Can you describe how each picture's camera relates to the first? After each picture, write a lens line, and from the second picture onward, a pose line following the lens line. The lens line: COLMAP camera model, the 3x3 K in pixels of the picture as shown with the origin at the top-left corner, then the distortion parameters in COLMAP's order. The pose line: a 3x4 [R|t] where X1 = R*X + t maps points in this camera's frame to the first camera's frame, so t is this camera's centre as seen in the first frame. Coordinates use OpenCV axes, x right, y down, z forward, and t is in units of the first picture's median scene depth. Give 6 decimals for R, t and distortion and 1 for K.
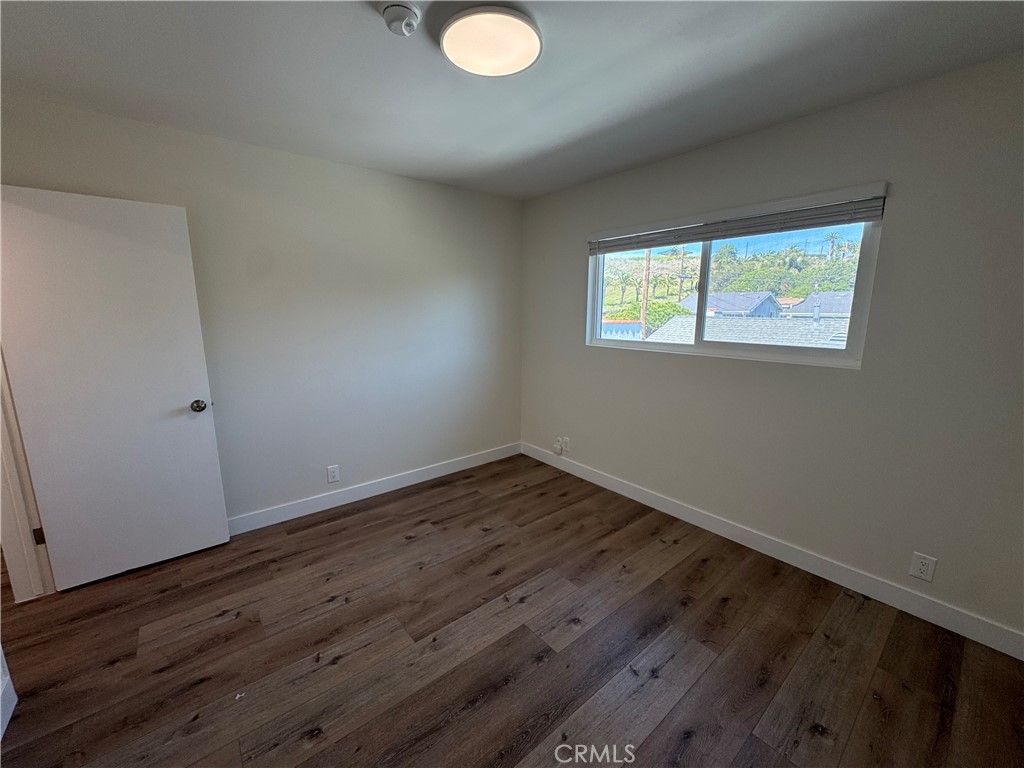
lens RADIAL K [[408.0, 0, 508.2], [0, 408.0, 389.6], [0, 0, 1]] dist [-0.005320, 0.000465]
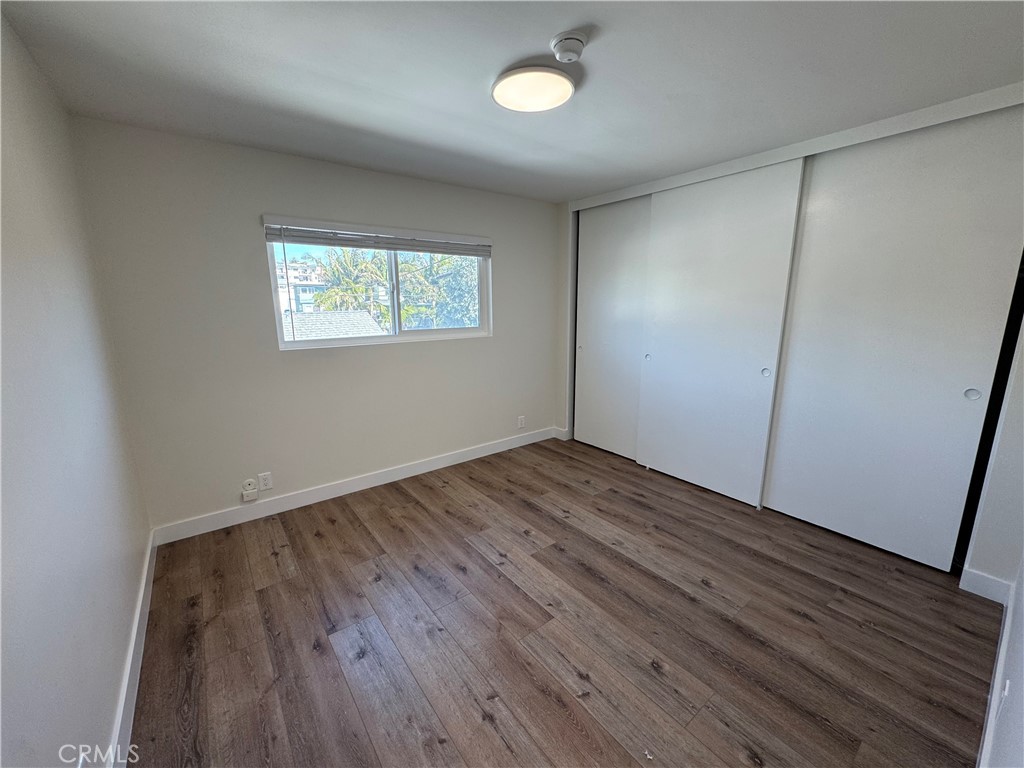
lens RADIAL K [[408.0, 0, 511.1], [0, 408.0, 392.5], [0, 0, 1]] dist [-0.005320, 0.000465]
pose [[0.025268, -0.216695, 0.975912, -0.864537], [0.199537, 0.957673, 0.207479, -0.146455], [-0.979565, 0.189488, 0.067437, 0.693856]]
